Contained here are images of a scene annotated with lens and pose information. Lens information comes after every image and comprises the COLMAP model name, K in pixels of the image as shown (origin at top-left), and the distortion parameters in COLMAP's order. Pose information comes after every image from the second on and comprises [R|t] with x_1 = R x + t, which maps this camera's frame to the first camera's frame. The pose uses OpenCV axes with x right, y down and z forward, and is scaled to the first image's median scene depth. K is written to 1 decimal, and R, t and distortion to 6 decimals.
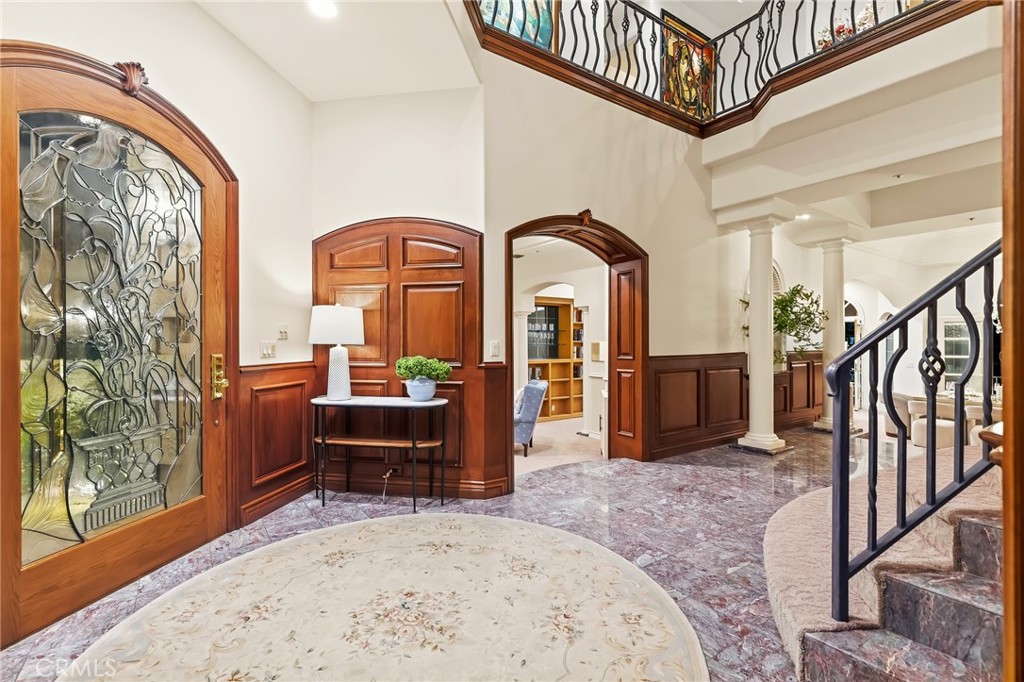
lens RADIAL K [[457.8, 0, 506.2], [0, 457.8, 344.7], [0, 0, 1]] dist [0.002955, -0.000489]
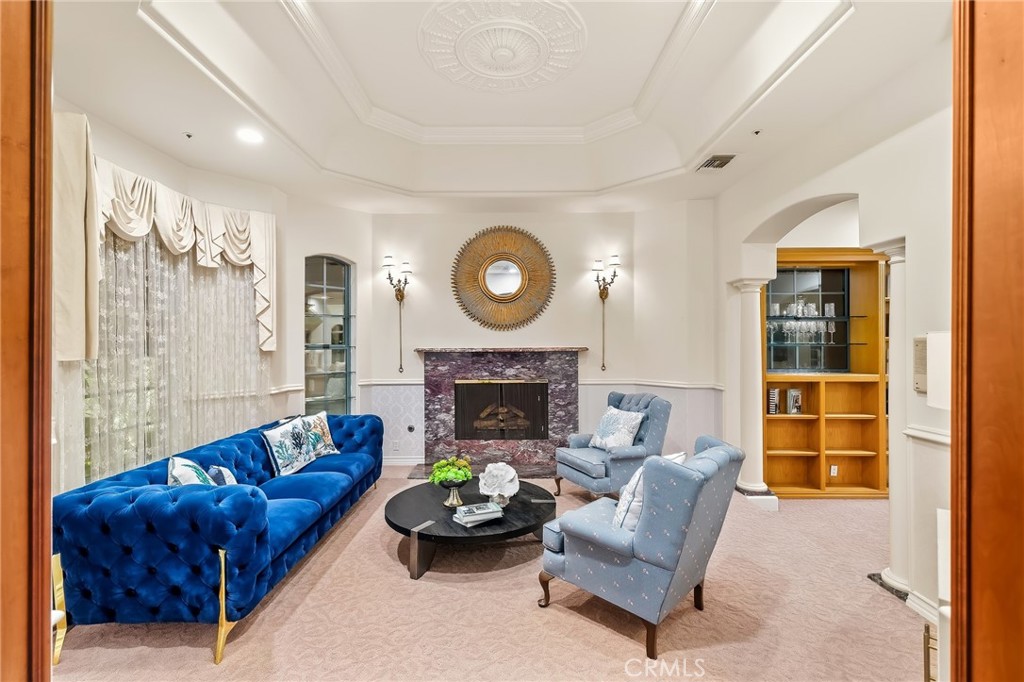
lens RADIAL K [[457.8, 0, 511.3], [0, 457.8, 337.7], [0, 0, 1]] dist [0.002955, -0.000489]
pose [[0.827404, 0.002407, -0.561601, 0.093398], [-0.007212, 0.999954, -0.006339, -0.001962], [0.561560, 0.009296, 0.827384, 0.391281]]
